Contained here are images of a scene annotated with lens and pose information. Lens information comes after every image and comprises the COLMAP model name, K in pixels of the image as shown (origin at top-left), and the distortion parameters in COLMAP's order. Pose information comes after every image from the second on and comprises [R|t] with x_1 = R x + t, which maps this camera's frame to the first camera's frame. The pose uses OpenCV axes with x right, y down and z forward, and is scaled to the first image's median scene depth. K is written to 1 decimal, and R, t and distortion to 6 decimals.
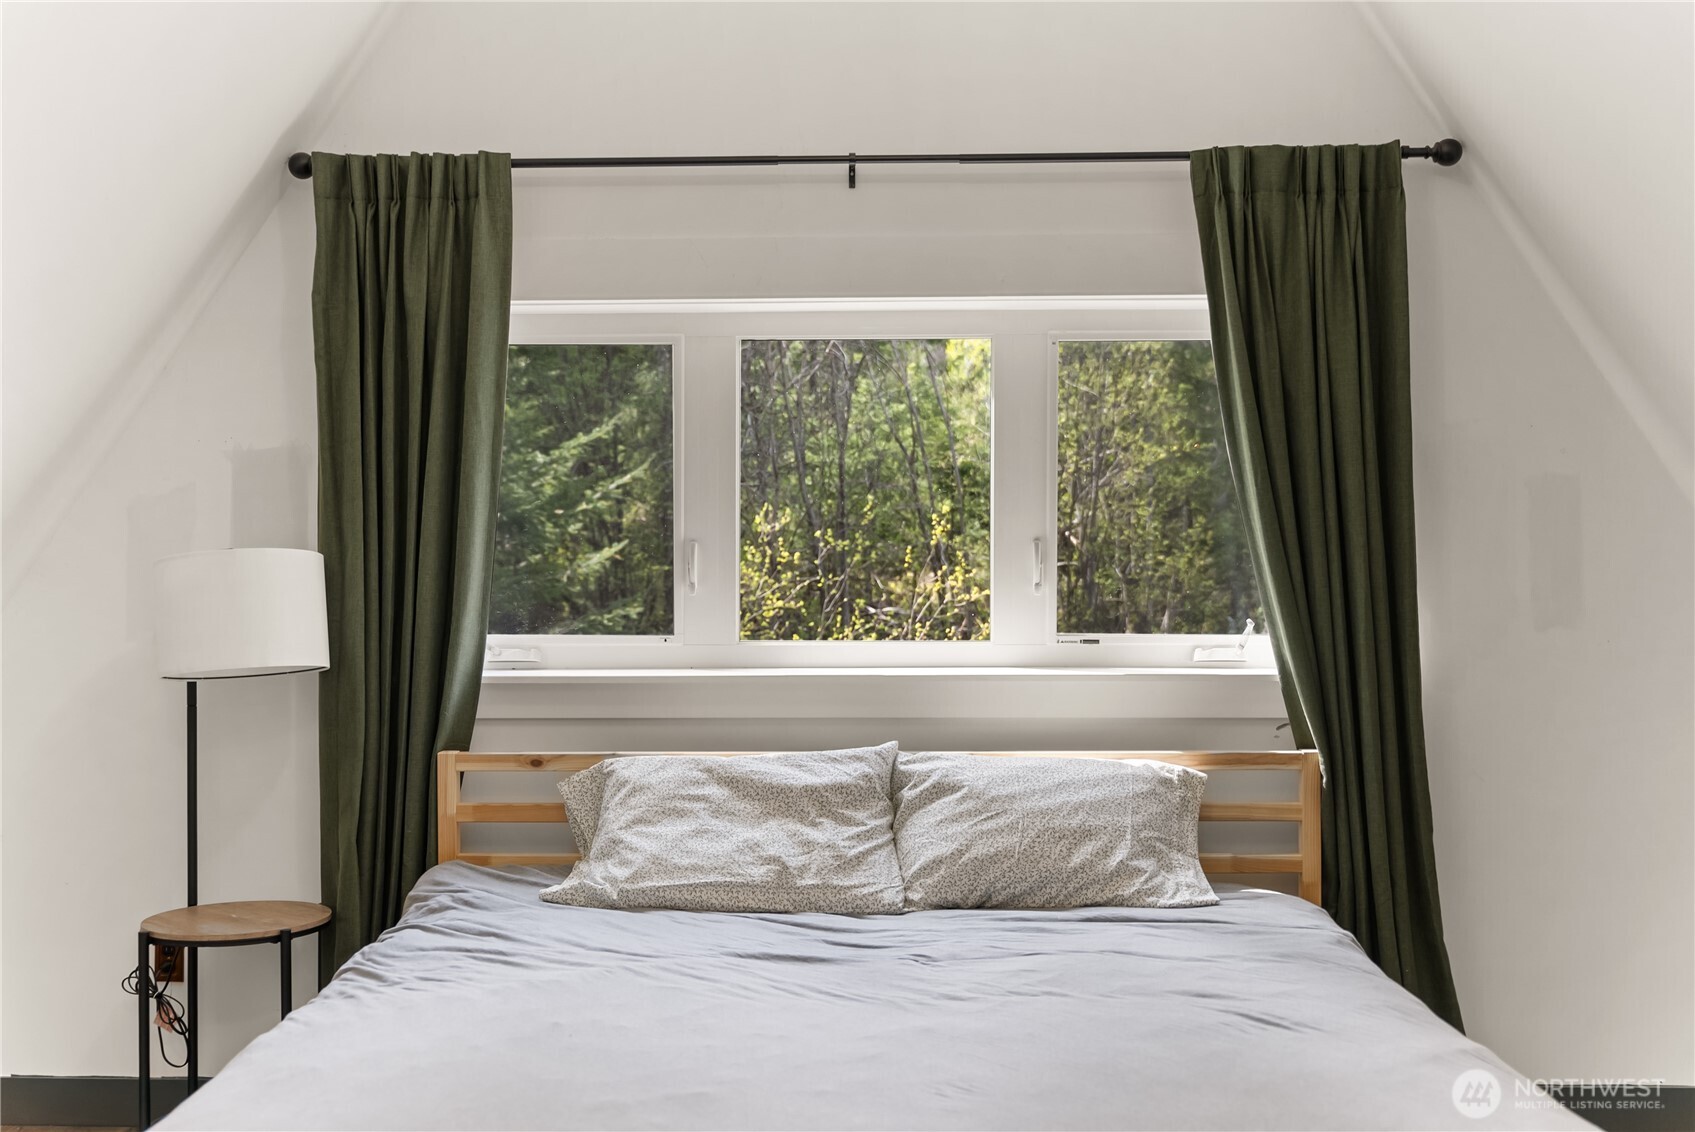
lens RADIAL K [[1588.0, 0, 847.5], [0, 1588.0, 566.0], [0, 0, 1]] dist [-0.000289, -0.000158]
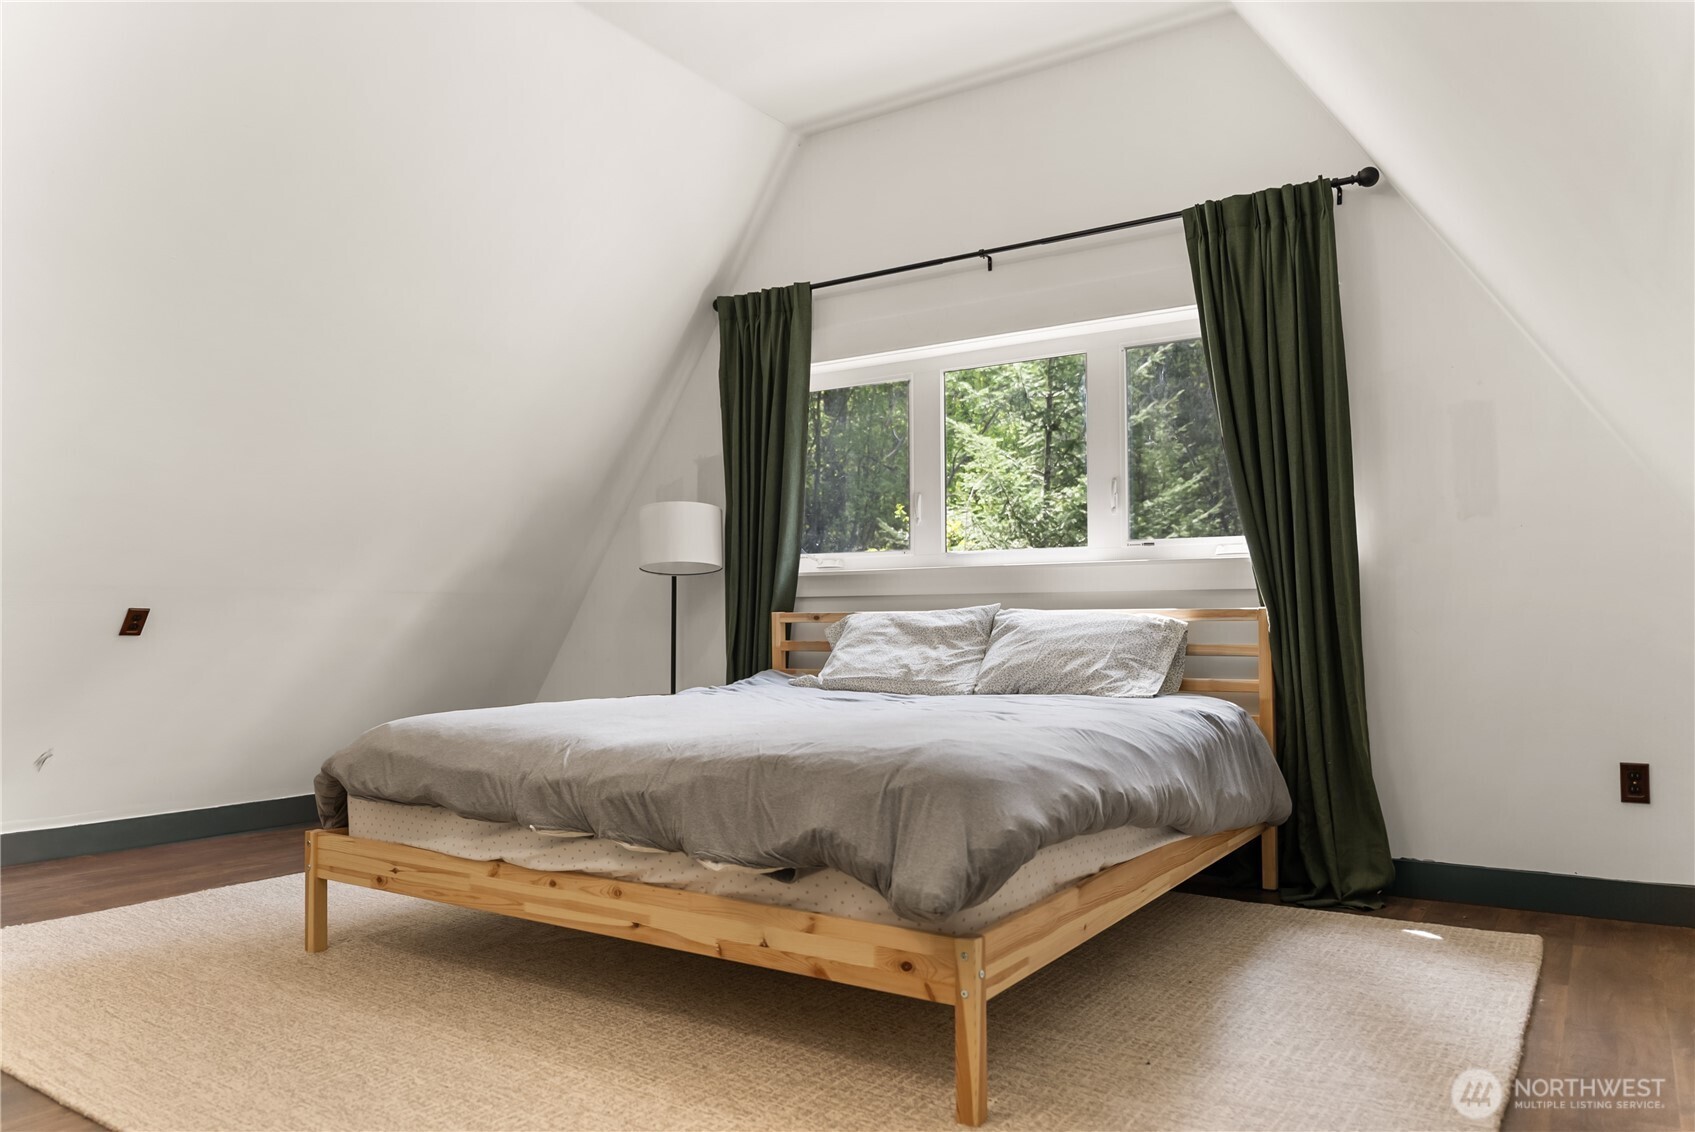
lens RADIAL K [[1157.5, 0, 847.5], [0, 1157.5, 566.0], [0, 0, 1]] dist [-0.005546, 0.001255]
pose [[0.850155, -0.025374, -0.525921, 0.518092], [0.005277, 0.999199, -0.039678, 0.117581], [0.526506, 0.030957, 0.849608, -0.086679]]
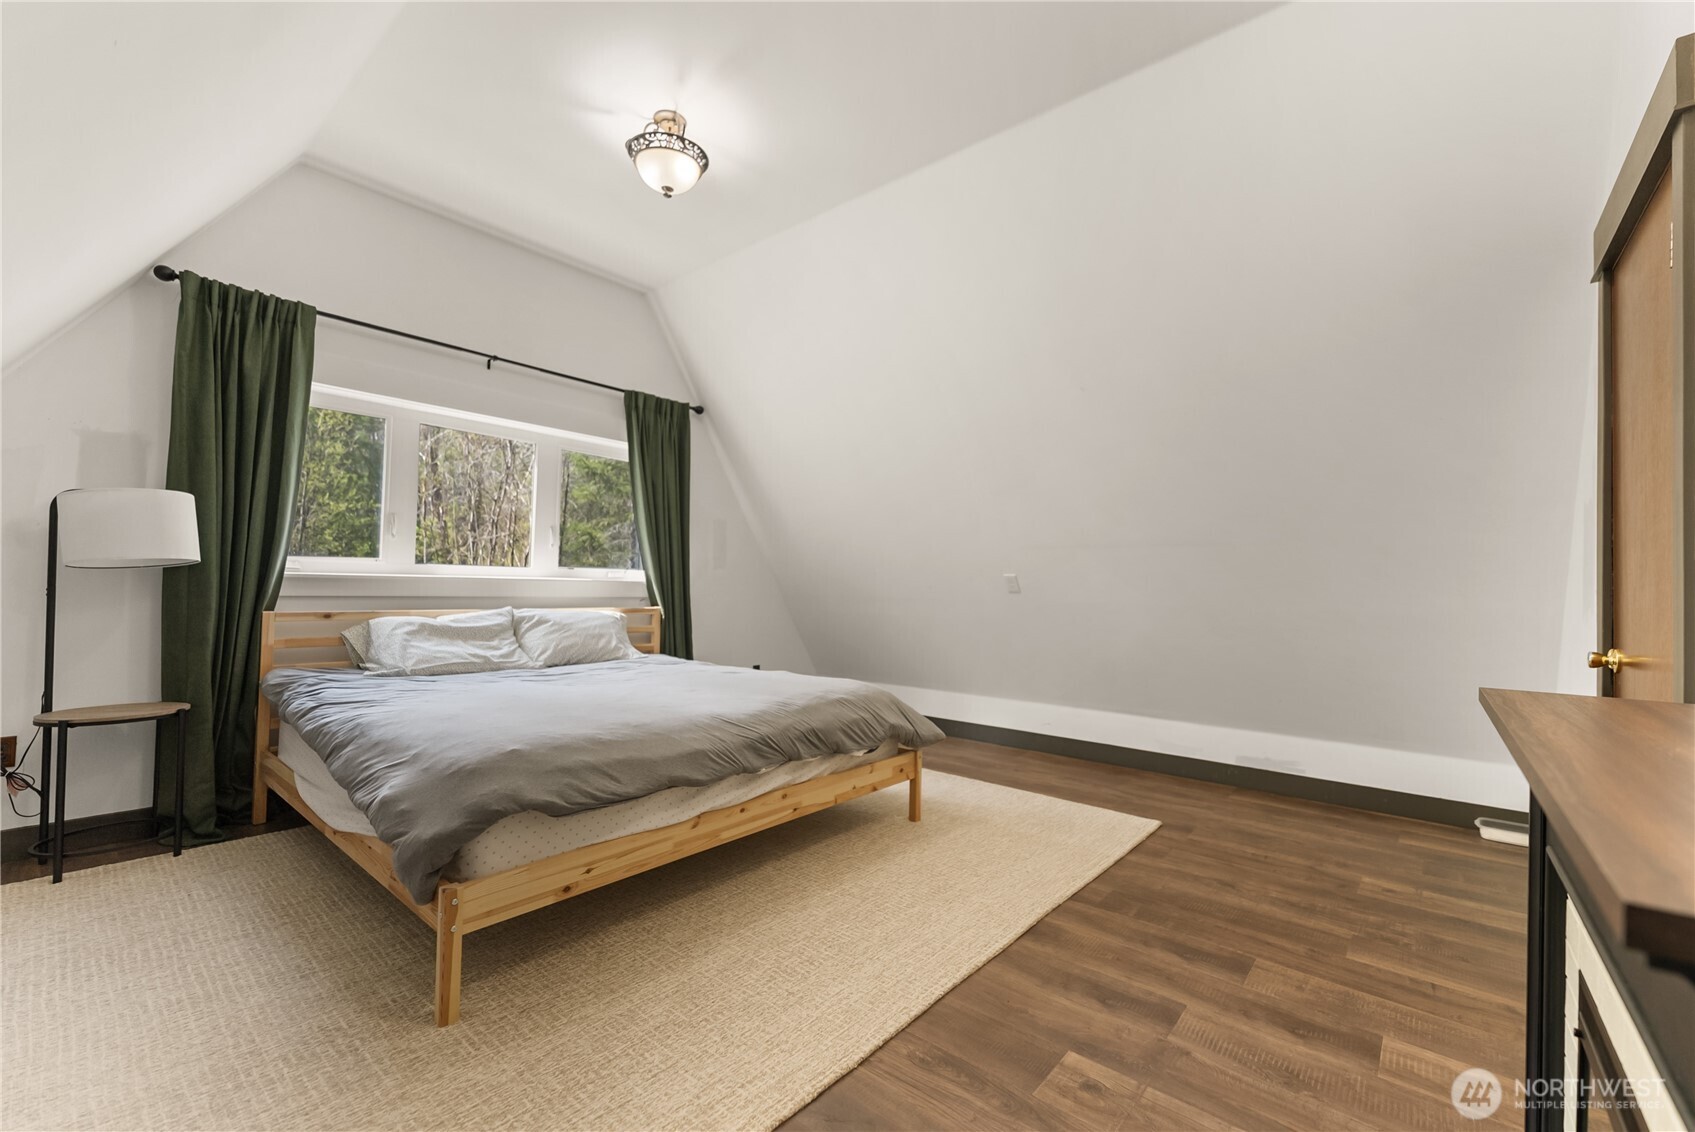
lens RADIAL K [[695.7, 0, 857.2], [0, 695.7, 570.4], [0, 0, 1]] dist [-0.000864, -0.000078]
pose [[0.617061, 0.035141, 0.786130, -0.472748], [-0.024283, 0.999377, -0.025613, 0.072518], [-0.786540, -0.003285, 0.617530, -0.058479]]
